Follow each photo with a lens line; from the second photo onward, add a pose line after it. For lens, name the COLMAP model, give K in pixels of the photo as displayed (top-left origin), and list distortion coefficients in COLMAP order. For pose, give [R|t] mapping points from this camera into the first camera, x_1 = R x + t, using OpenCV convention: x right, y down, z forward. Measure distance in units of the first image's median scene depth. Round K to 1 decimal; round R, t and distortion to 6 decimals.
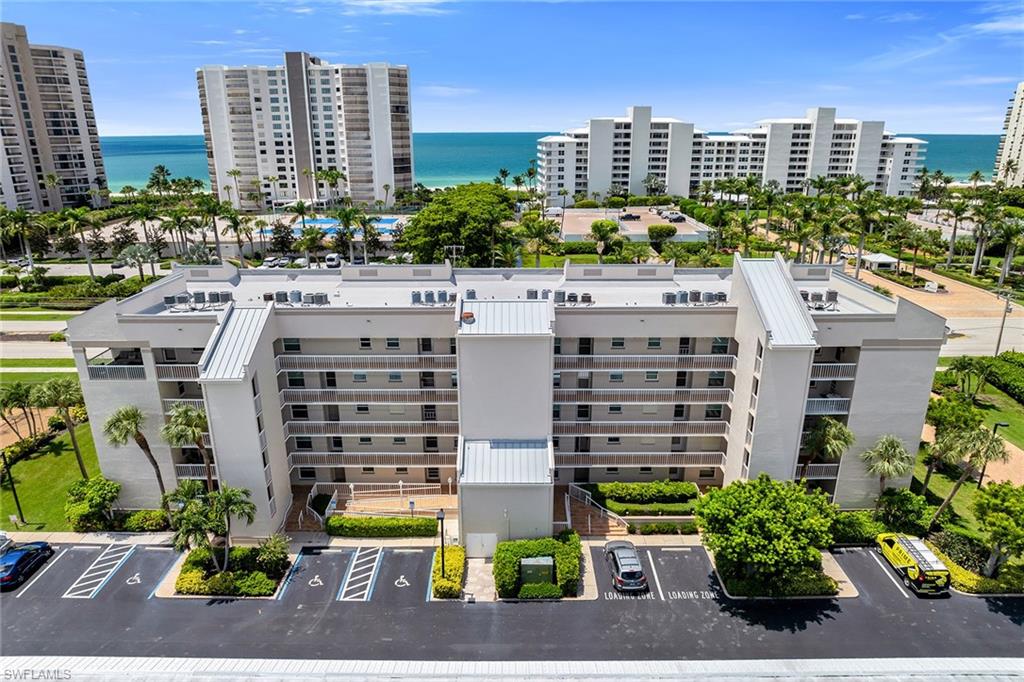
lens RADIAL K [[707.7, 0, 509.7], [0, 707.7, 401.5], [0, 0, 1]] dist [-0.044530, 0.018987]
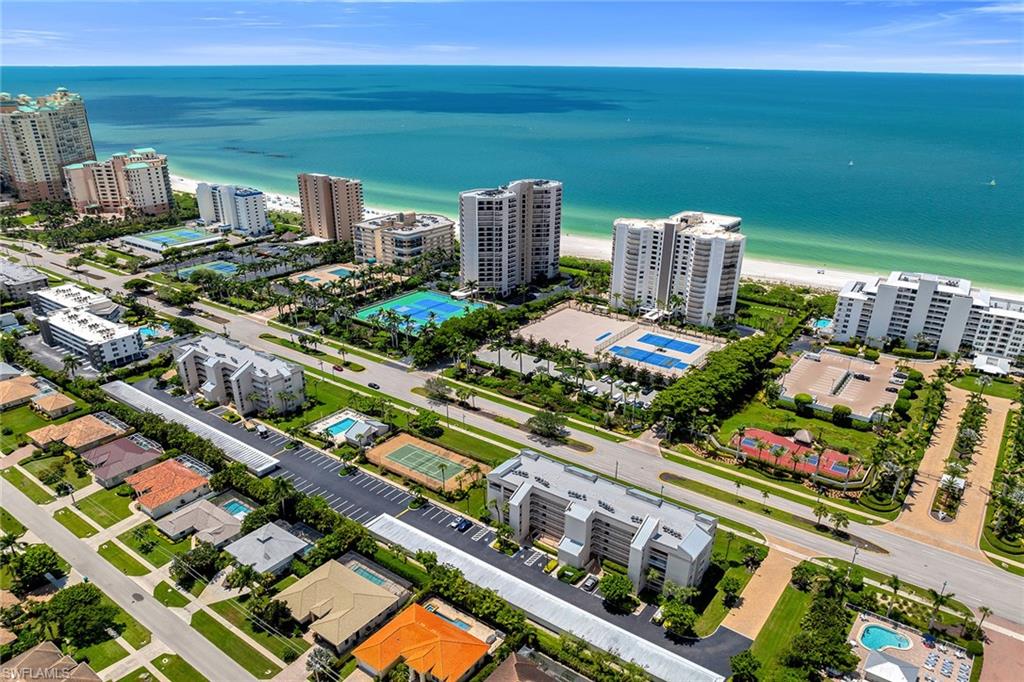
lens RADIAL K [[707.7, 0, 509.7], [0, 707.7, 401.5], [0, 0, 1]] dist [-0.044530, 0.018987]
pose [[0.807101, 0.263173, -0.528515, 0.337838], [-0.220276, 0.964749, 0.144009, -0.251384], [0.547784, 0.000189, 0.836620, -0.522035]]
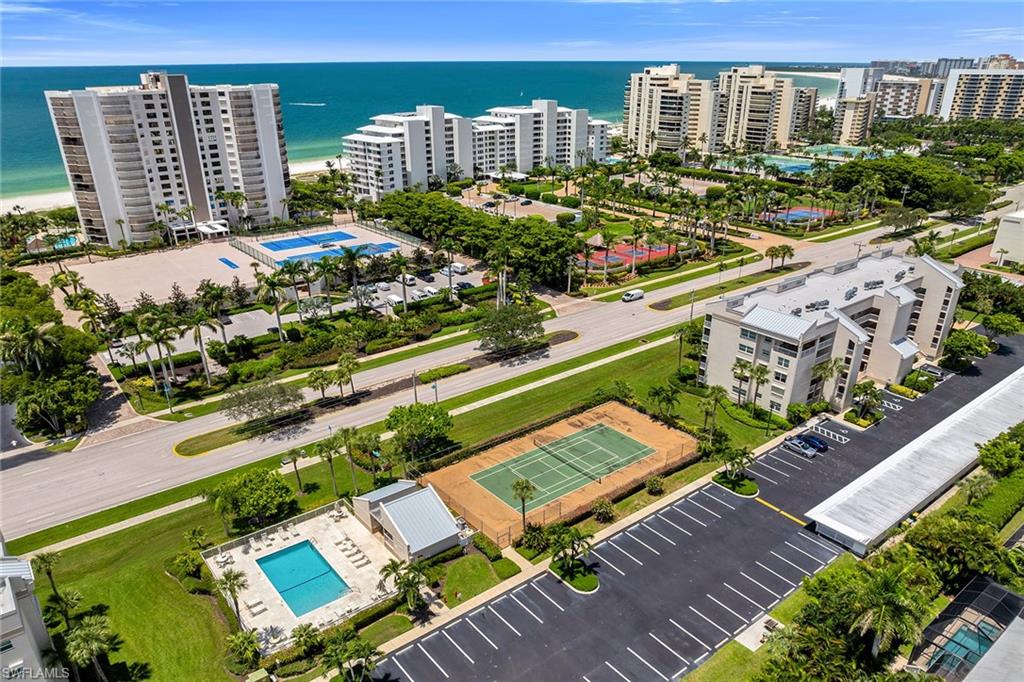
lens RADIAL K [[701.4, 0, 514.3], [0, 701.4, 403.4], [0, 0, 1]] dist [-0.025972, -0.001335]
pose [[0.780956, -0.276578, 0.560011, -0.588963], [0.224378, 0.960991, 0.161712, -0.105026], [-0.582892, -0.000636, 0.812550, -0.065327]]
